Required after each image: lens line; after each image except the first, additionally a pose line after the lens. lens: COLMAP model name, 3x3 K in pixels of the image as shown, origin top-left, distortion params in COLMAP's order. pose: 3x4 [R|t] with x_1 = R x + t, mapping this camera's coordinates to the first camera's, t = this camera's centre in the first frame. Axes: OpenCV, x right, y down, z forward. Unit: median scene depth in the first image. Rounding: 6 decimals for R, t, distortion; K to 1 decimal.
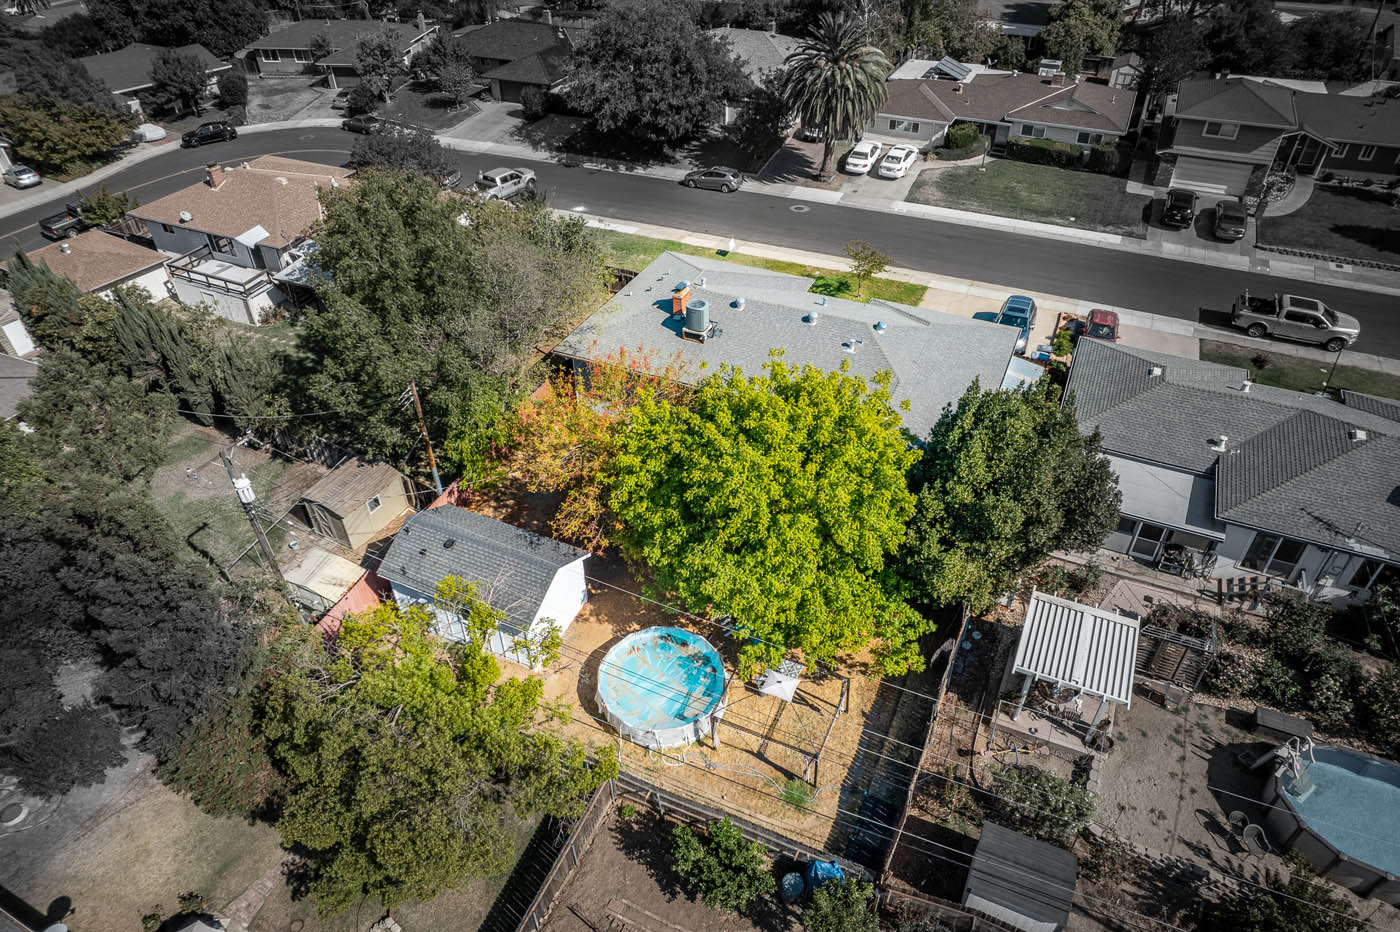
lens RADIAL K [[889.2, 0, 696.3], [0, 889.2, 471.8], [0, 0, 1]] dist [-0.084695, 0.068020]
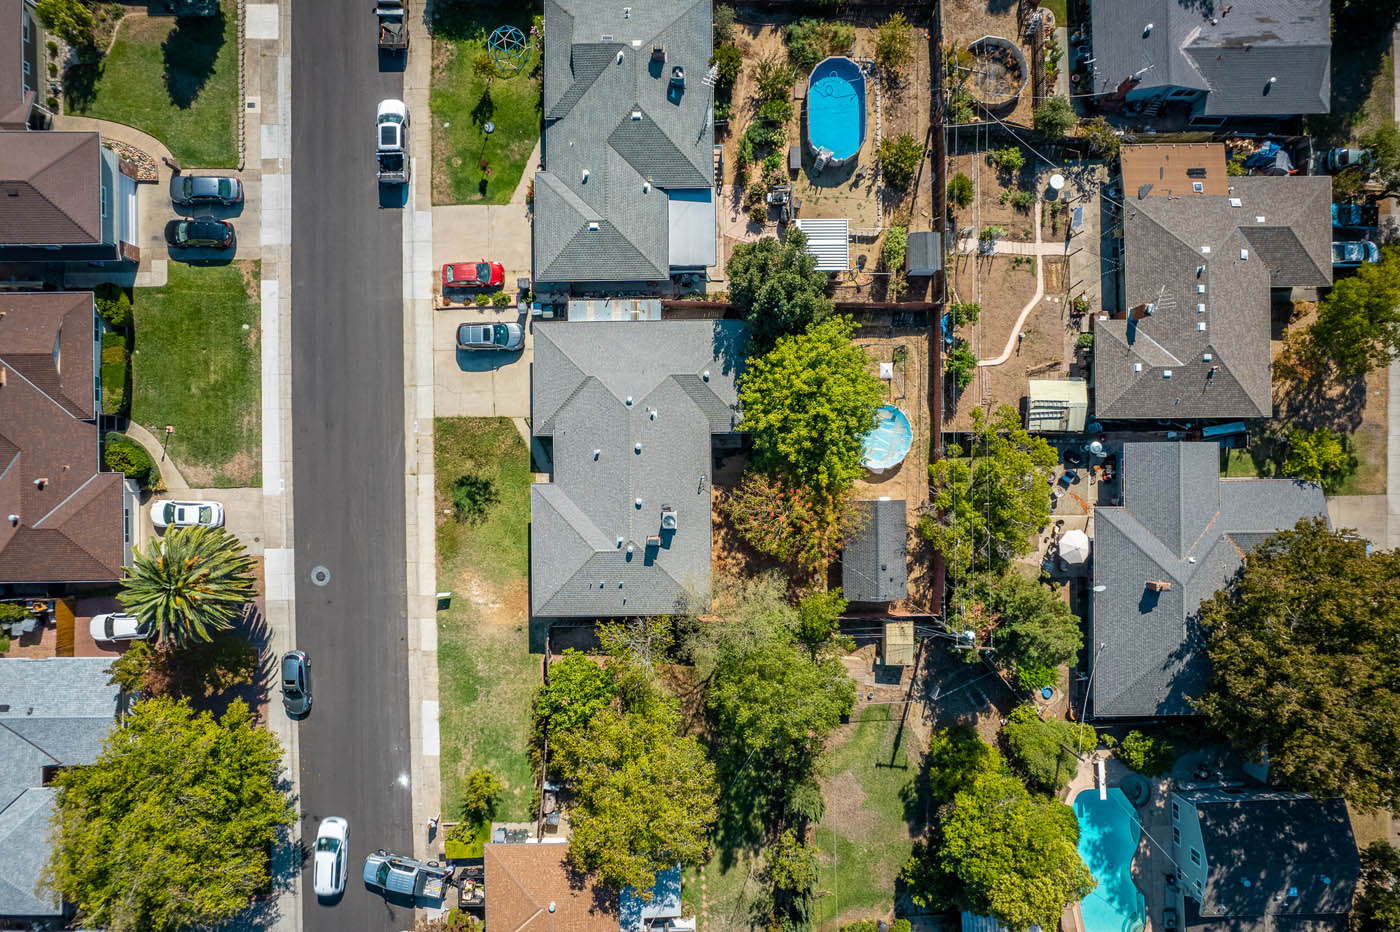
lens RADIAL K [[889.2, 0, 696.3], [0, 889.2, 471.8], [0, 0, 1]] dist [-0.084695, 0.068020]
pose [[-0.439036, -0.898249, 0.019898, 0.018591], [0.573299, -0.263021, 0.775982, -0.927989], [-0.691792, 0.352091, 0.630441, 0.031342]]
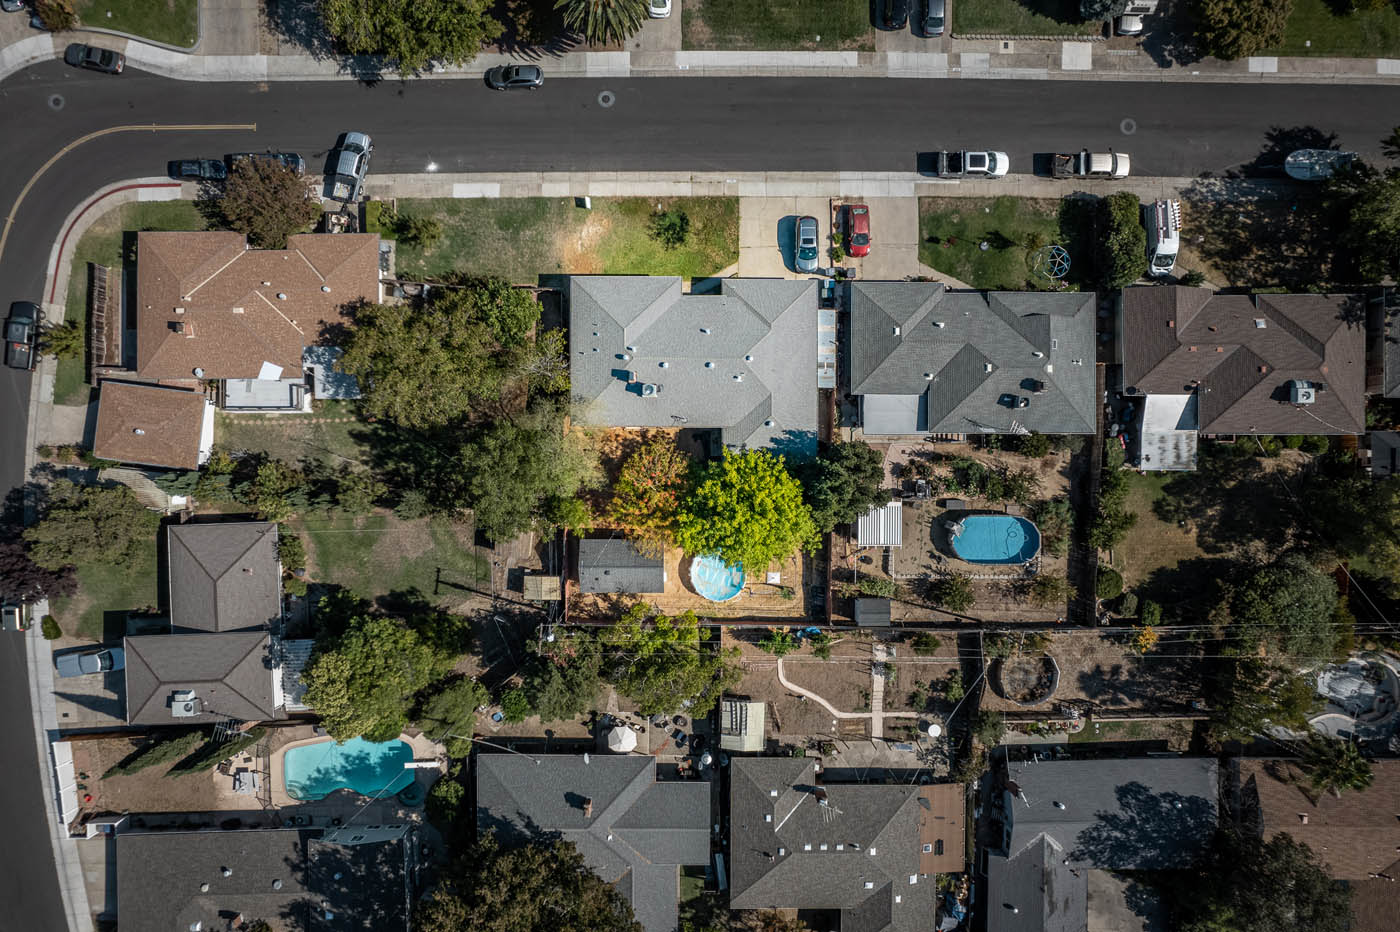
lens RADIAL K [[889.2, 0, 696.3], [0, 889.2, 471.8], [0, 0, 1]] dist [-0.084695, 0.068020]
pose [[0.904029, -0.427090, 0.018025, -0.010844], [0.256470, 0.575644, 0.776439, -1.042768], [-0.341986, -0.697301, 0.629935, -0.164630]]
